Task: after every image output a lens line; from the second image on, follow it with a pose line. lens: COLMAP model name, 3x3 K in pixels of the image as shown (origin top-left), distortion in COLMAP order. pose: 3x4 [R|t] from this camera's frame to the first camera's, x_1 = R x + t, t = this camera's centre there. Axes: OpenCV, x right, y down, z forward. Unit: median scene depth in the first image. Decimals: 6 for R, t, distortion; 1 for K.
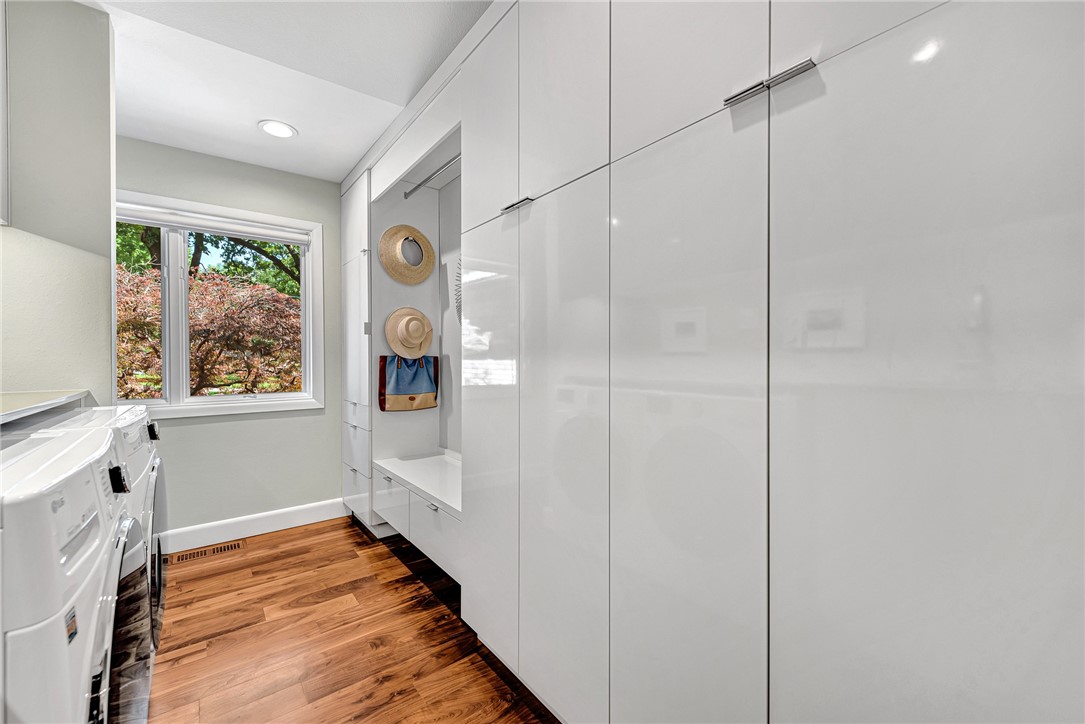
lens RADIAL K [[441.3, 0, 542.5], [0, 441.3, 362.0], [0, 0, 1]] dist [0.006146, -0.000283]
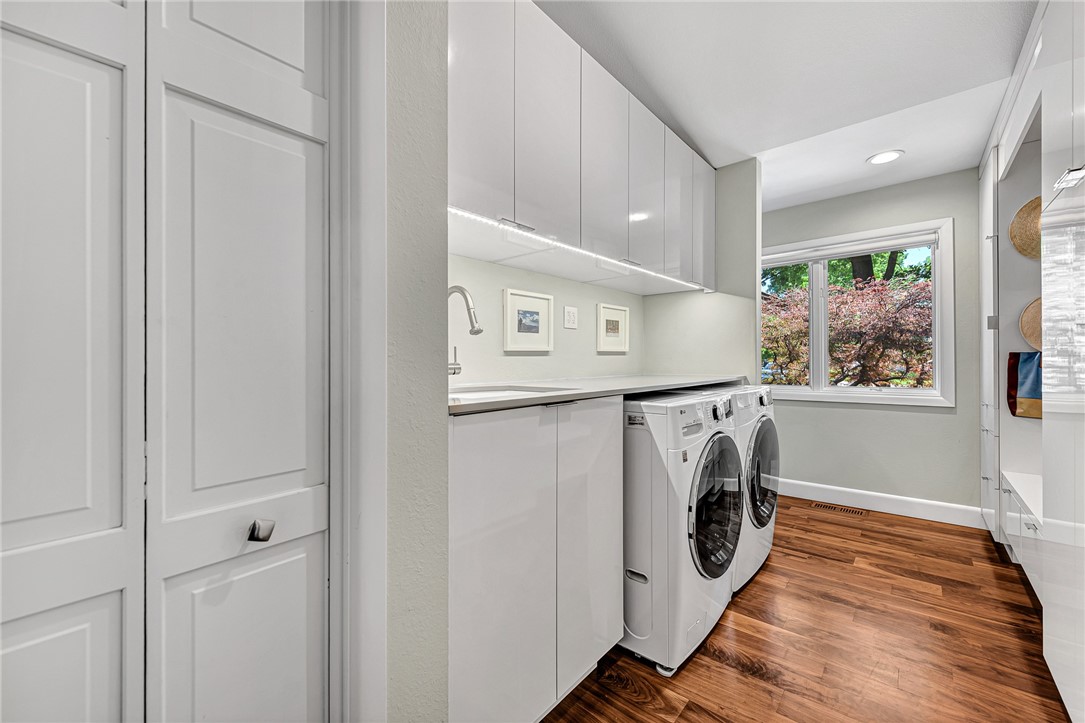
lens RADIAL K [[441.3, 0, 542.5], [0, 441.3, 361.5], [0, 0, 1]] dist [0.006146, -0.000283]
pose [[0.207305, 0.002671, -0.978273, 0.335959], [0.001623, 0.999994, 0.003074, -0.000840], [0.978275, -0.002225, 0.207299, -0.099675]]
